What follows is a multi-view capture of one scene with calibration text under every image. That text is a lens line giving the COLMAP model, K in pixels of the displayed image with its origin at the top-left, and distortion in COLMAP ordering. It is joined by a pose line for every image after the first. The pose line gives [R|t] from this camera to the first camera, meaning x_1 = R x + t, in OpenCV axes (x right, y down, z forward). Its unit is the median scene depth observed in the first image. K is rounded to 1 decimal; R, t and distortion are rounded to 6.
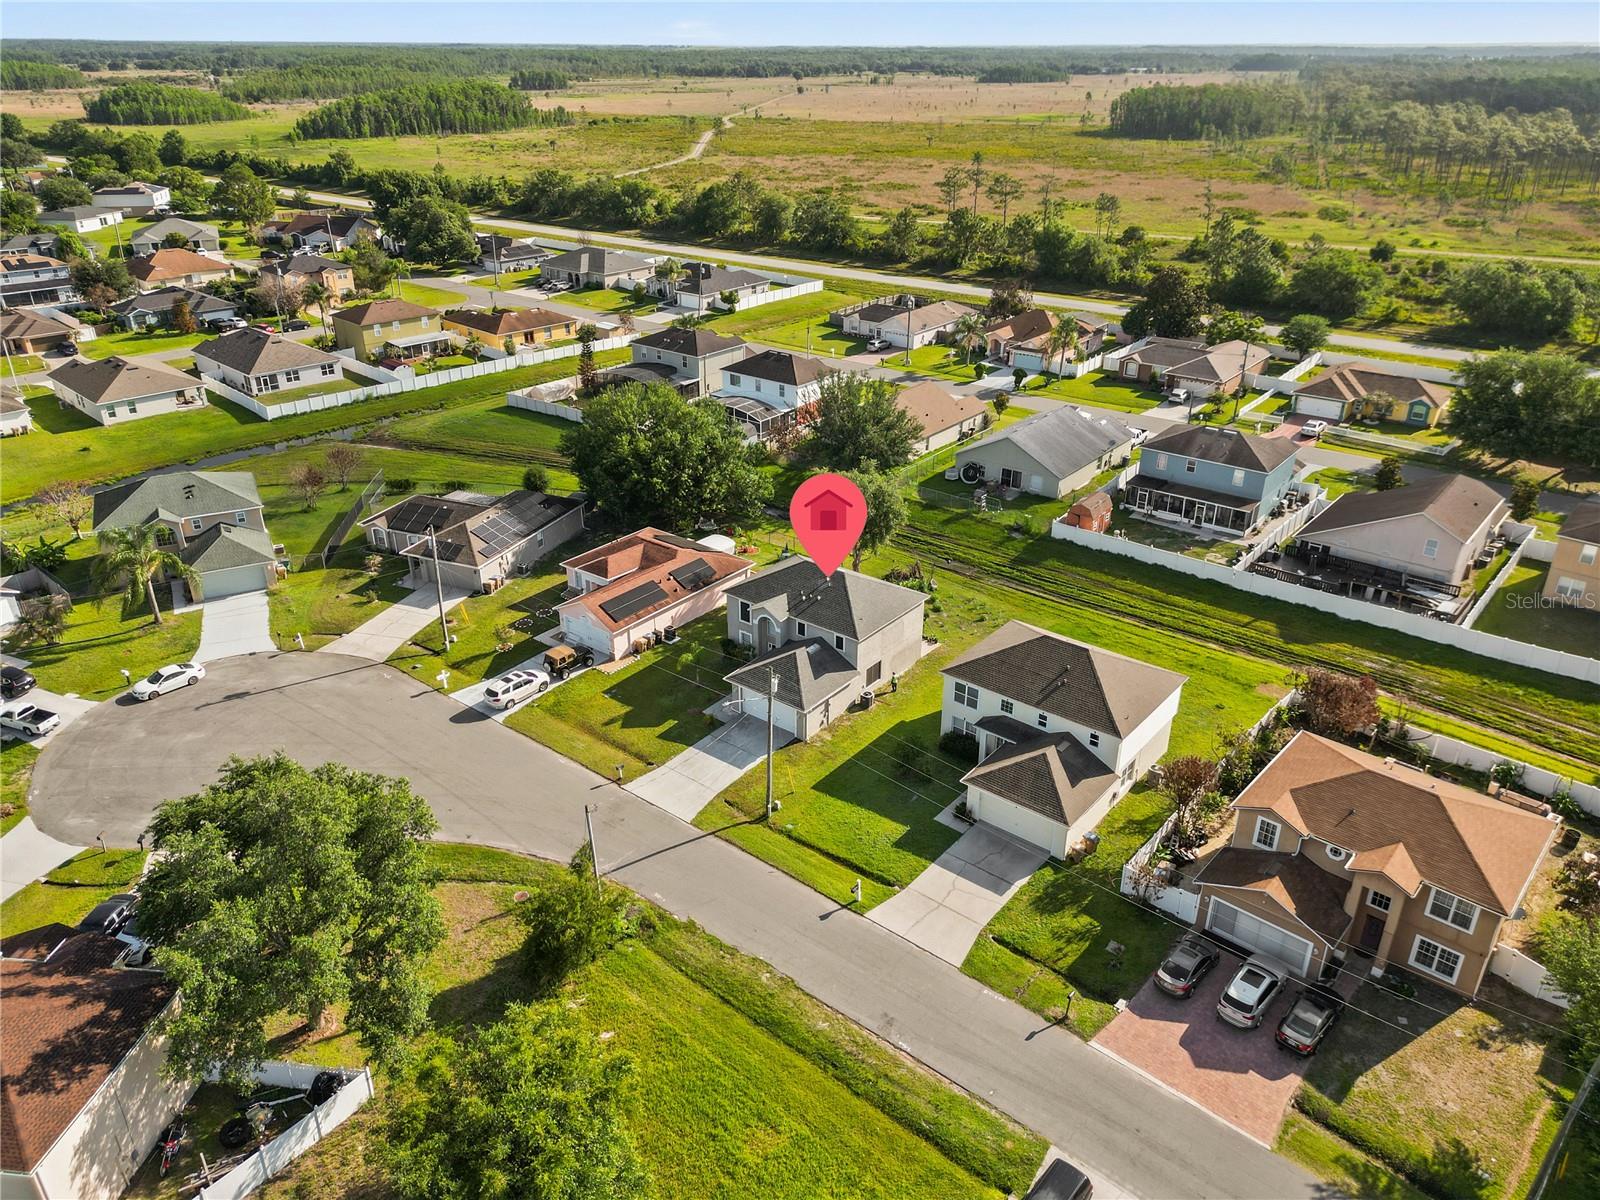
lens RADIAL K [[1124.4, 0, 801.4], [0, 1124.4, 600.0], [0, 0, 1]] dist [0.066949, -0.080380]
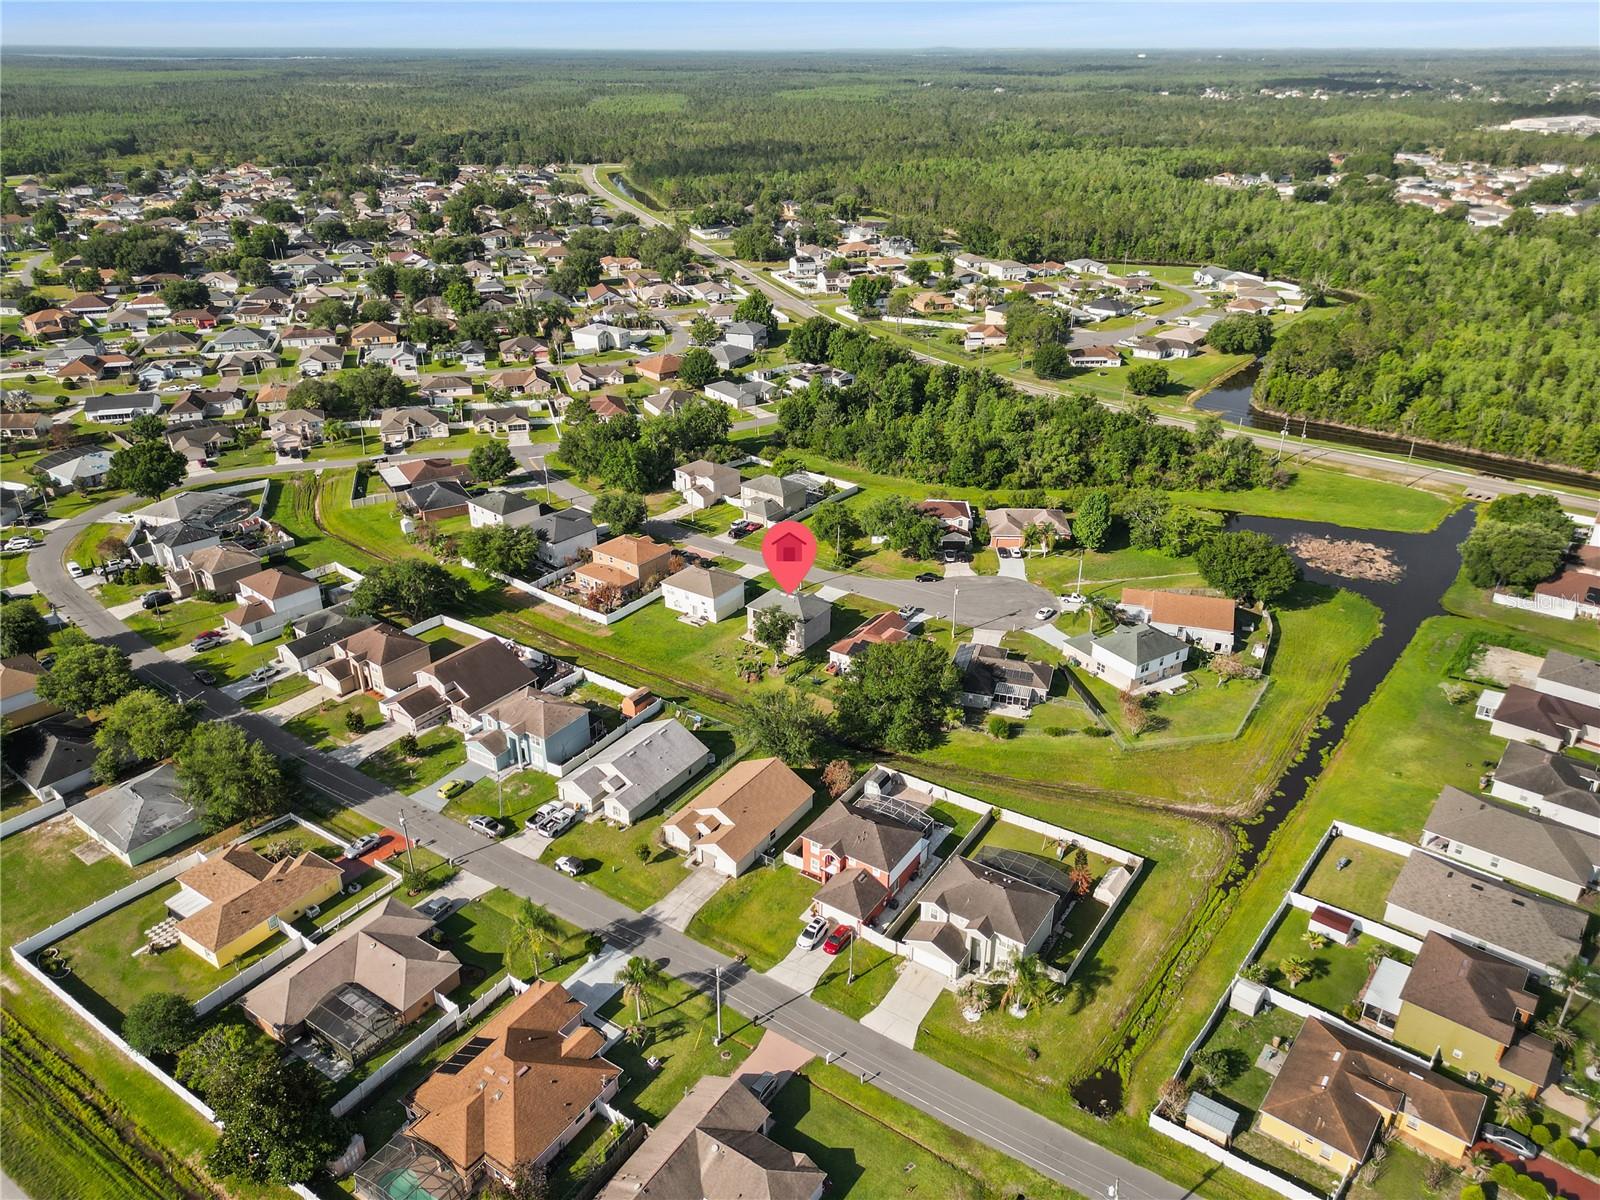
lens RADIAL K [[1124.4, 0, 801.4], [0, 1124.4, 600.0], [0, 0, 1]] dist [0.066949, -0.080380]
pose [[-0.995541, 0.031313, -0.088986, 0.159294], [-0.051142, 0.613501, 0.788037, -1.470721], [0.079269, 0.789073, -0.609163, 1.893892]]
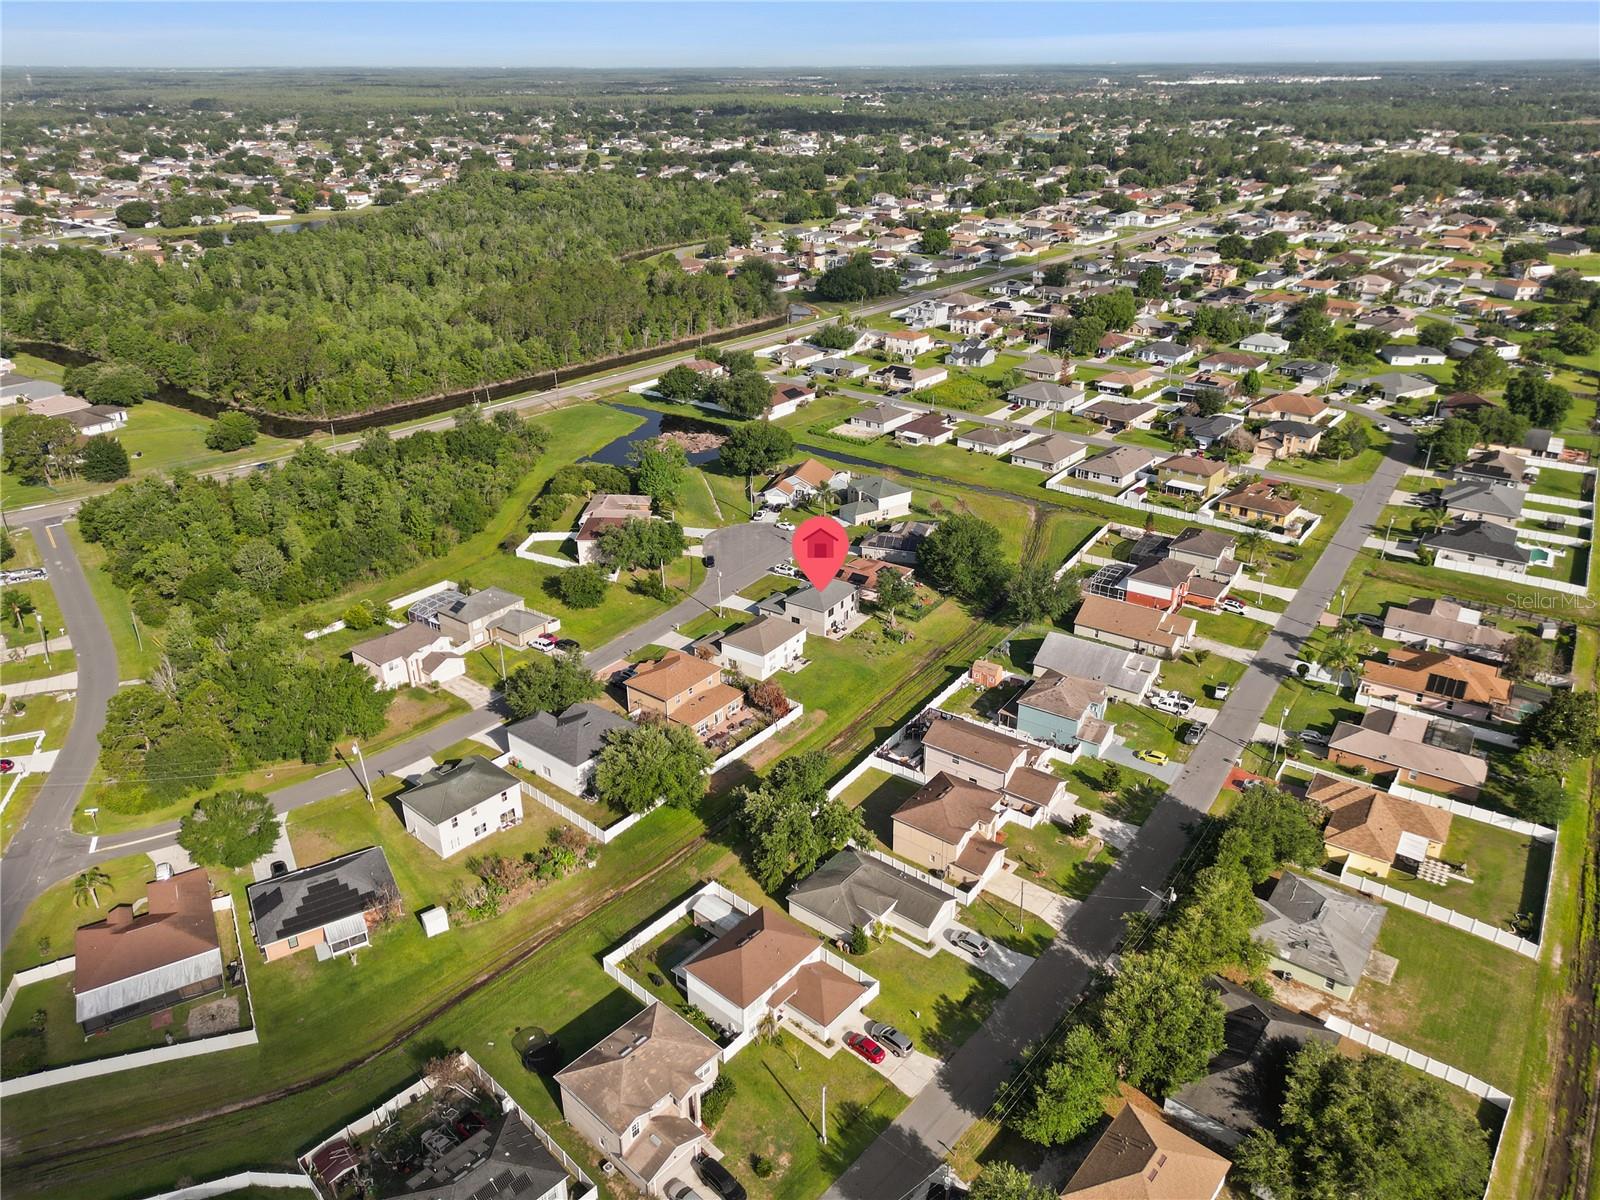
lens RADIAL K [[1124.4, 0, 801.4], [0, 1124.4, 600.0], [0, 0, 1]] dist [0.066949, -0.080380]
pose [[0.082476, 0.437007, -0.895669, 1.746875], [-0.442470, 0.821351, 0.360003, -0.672522], [0.892982, 0.366615, 0.261105, 0.241528]]
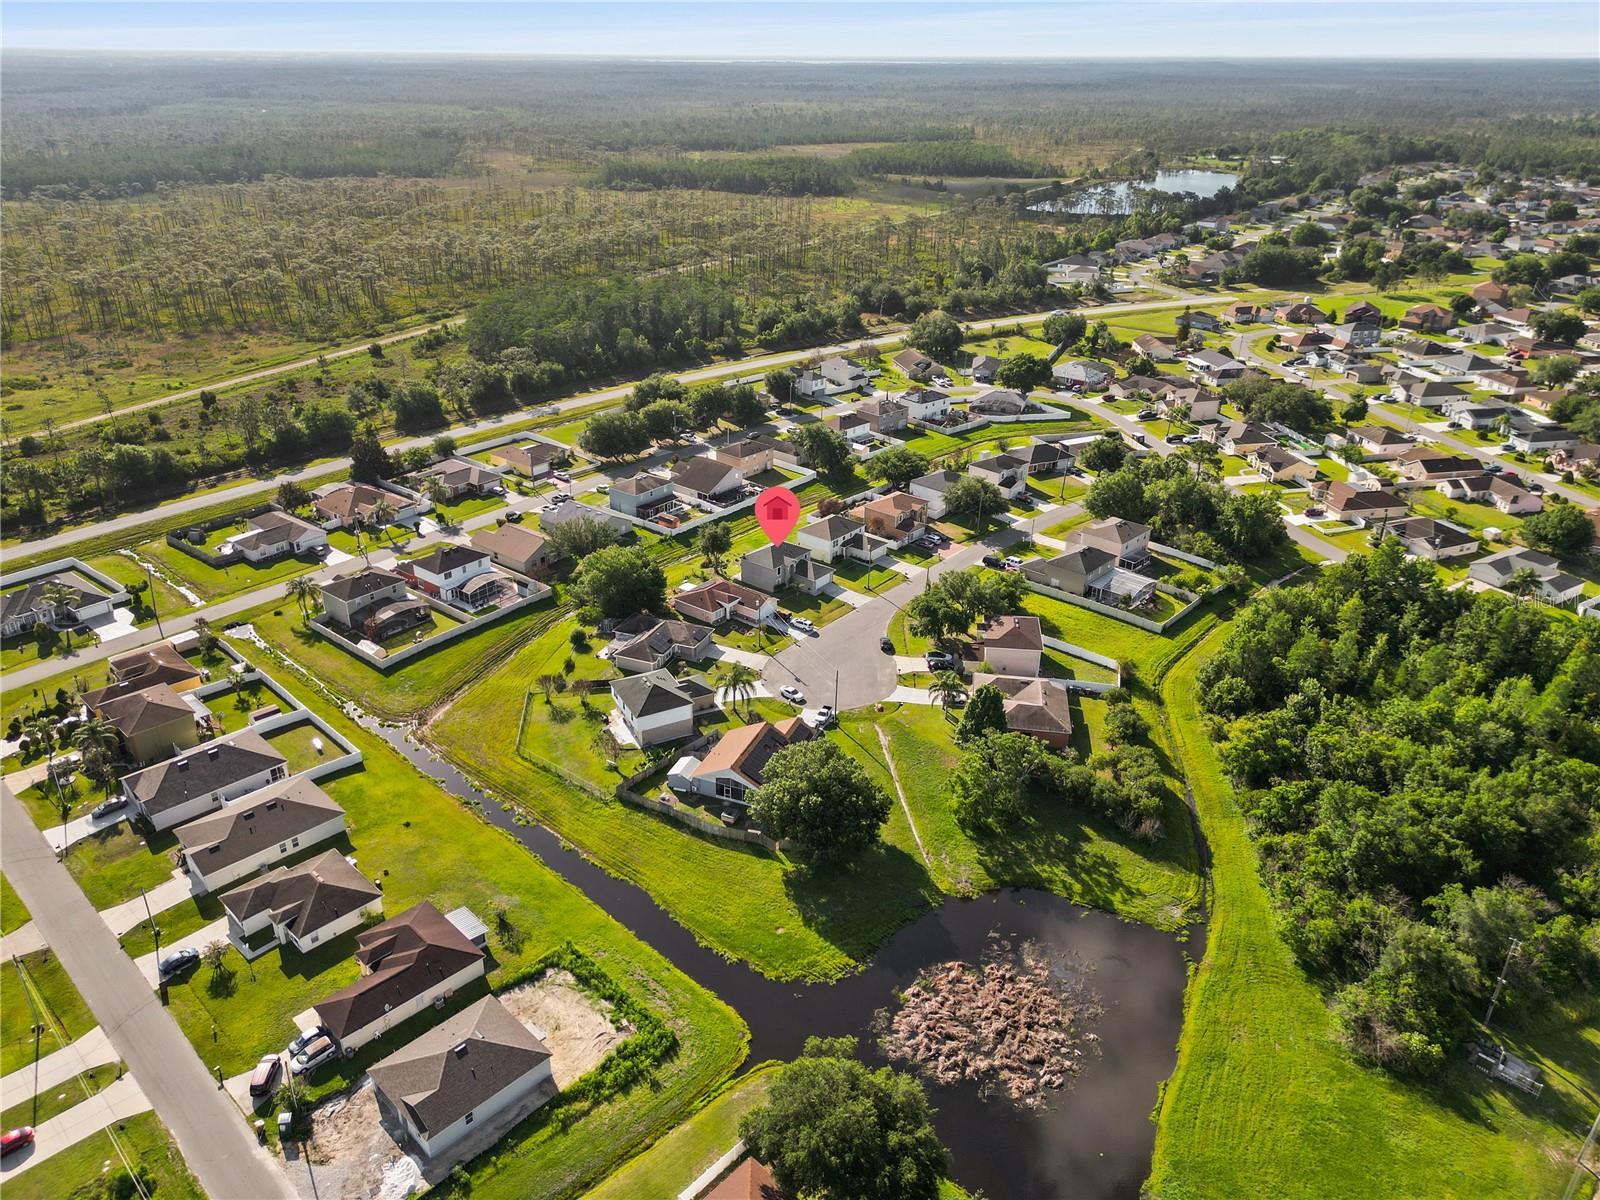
lens RADIAL K [[1107.9, 0, 798.9], [0, 1107.9, 605.1], [0, 0, 1]] dist [0.060395, -0.059315]
pose [[0.001040, -0.435952, 0.899970, -1.912500], [0.428919, 0.813176, 0.393412, -0.731258], [-0.903342, 0.385605, 0.187834, 0.377223]]
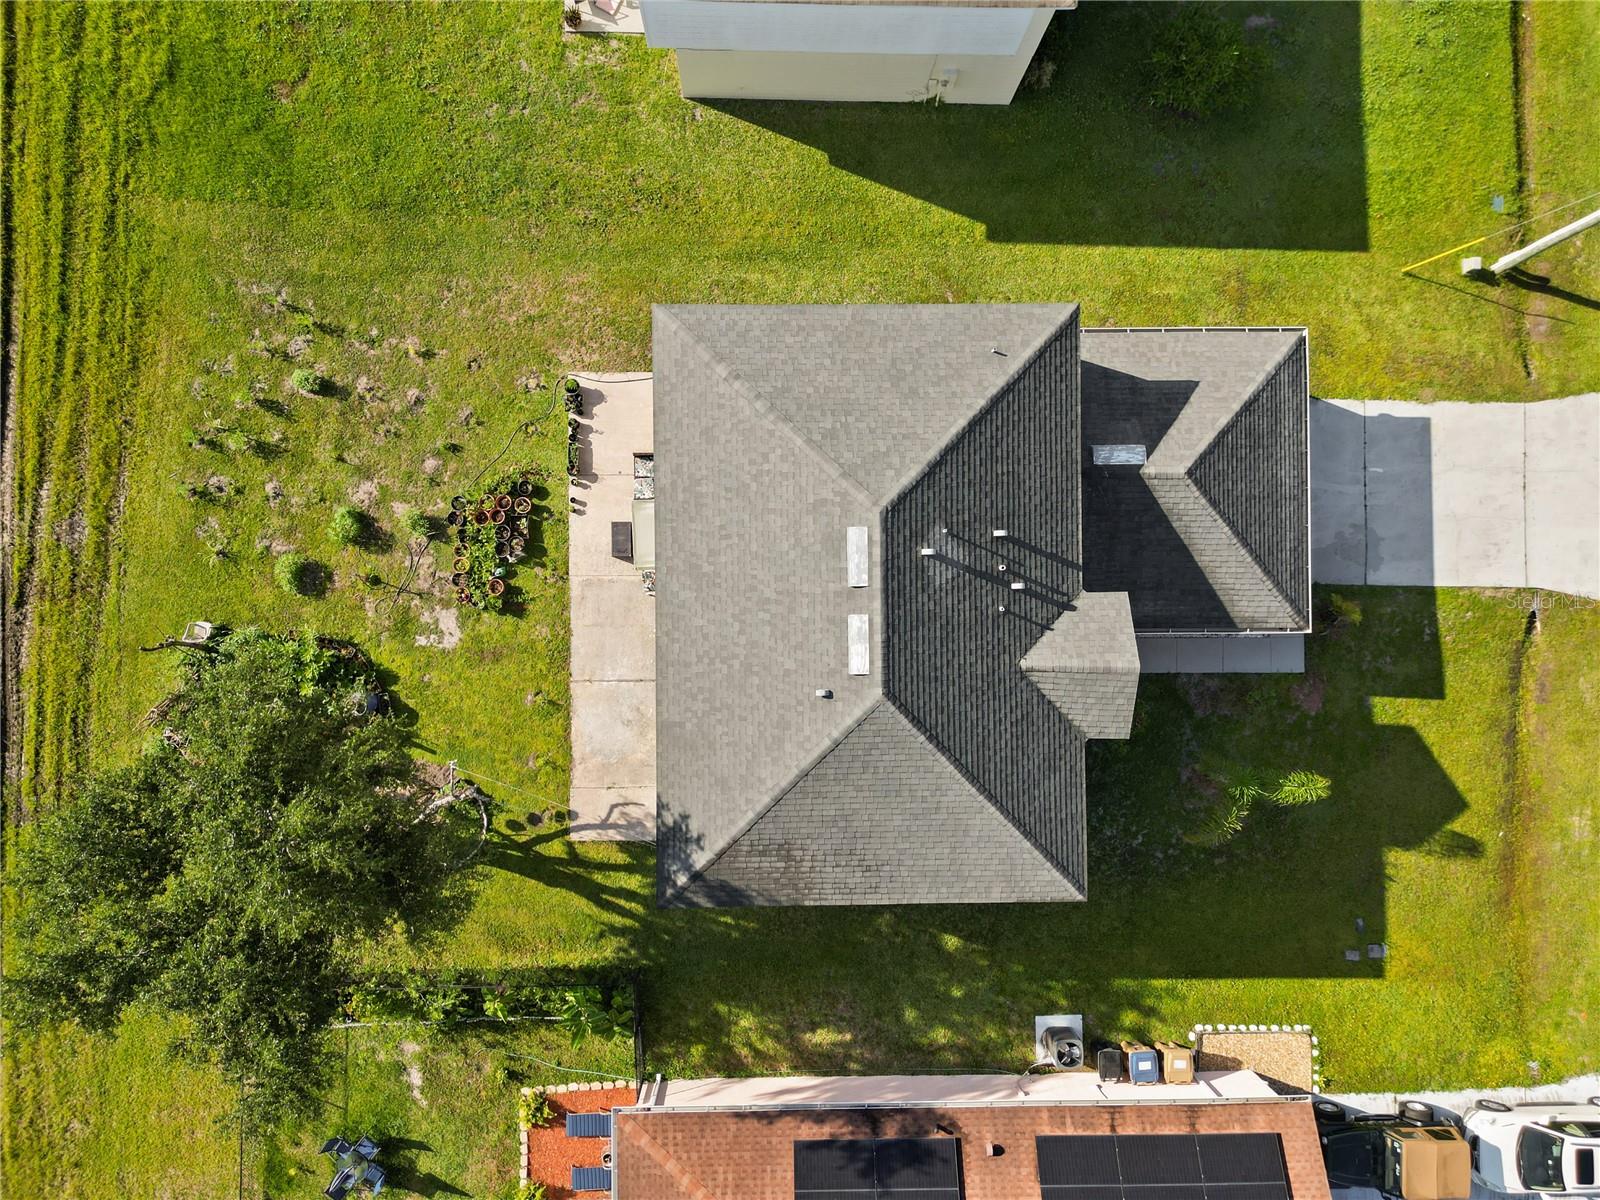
lens RADIAL K [[1124.4, 0, 801.4], [0, 1124.4, 600.0], [0, 0, 1]] dist [0.066949, -0.080380]
pose [[-0.625384, -0.780283, -0.007261, 0.027311], [0.320844, -0.265611, 0.909126, -0.210542], [-0.711304, 0.566223, 0.416458, 0.690329]]
